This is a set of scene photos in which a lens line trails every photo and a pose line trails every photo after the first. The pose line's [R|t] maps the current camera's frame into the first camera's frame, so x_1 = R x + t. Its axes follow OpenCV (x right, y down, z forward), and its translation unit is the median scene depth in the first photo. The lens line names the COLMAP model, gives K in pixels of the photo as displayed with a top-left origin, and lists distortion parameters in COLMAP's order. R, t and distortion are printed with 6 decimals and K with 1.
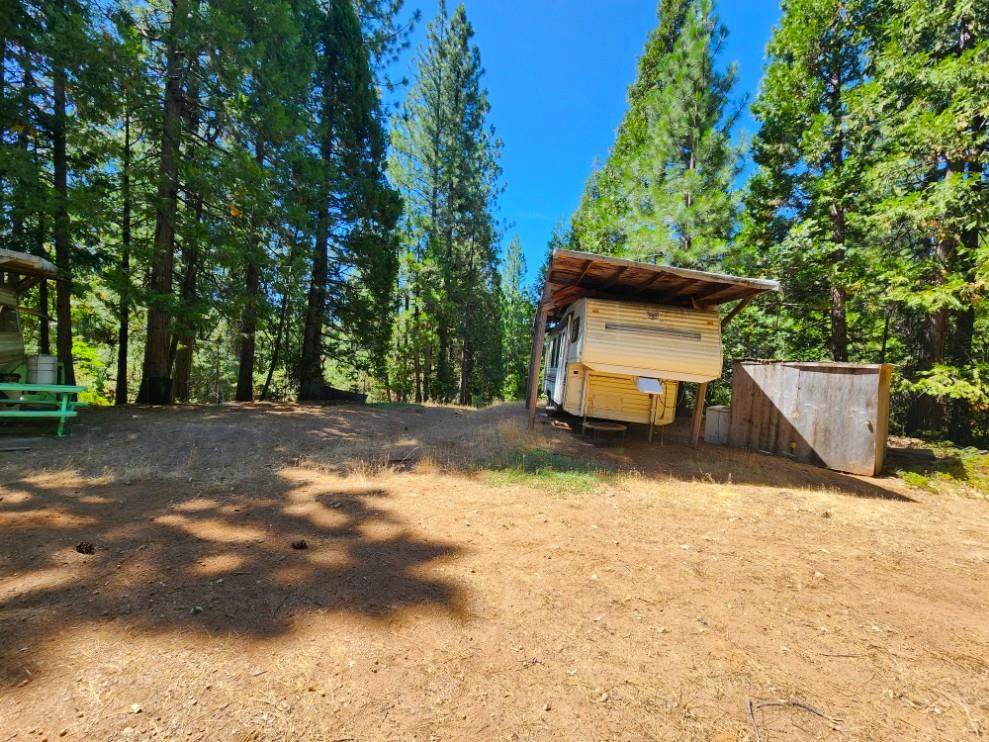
lens RADIAL K [[398.1, 0, 498.3], [0, 398.1, 372.6], [0, 0, 1]] dist [0.001348, 0.000024]
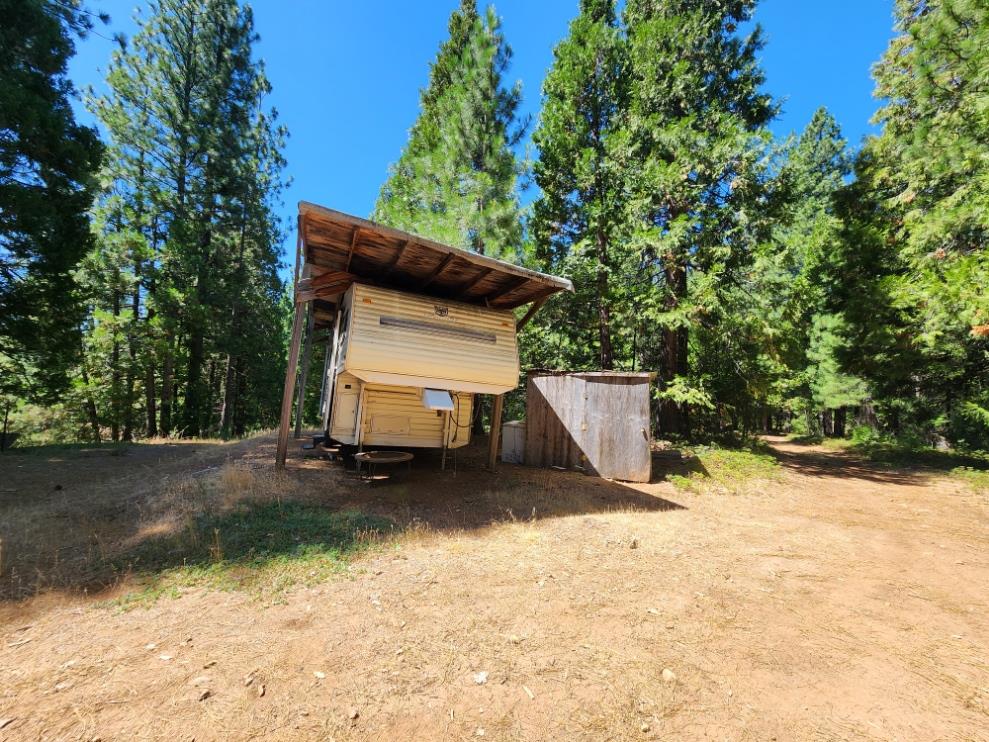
lens RADIAL K [[398.1, 0, 494.0], [0, 398.1, 372.3], [0, 0, 1]] dist [0.001348, 0.000024]
pose [[0.892676, 0.001681, 0.450696, 0.092887], [0.023108, 0.998507, -0.049494, 0.014666], [-0.450107, 0.054597, 0.891304, 0.189024]]
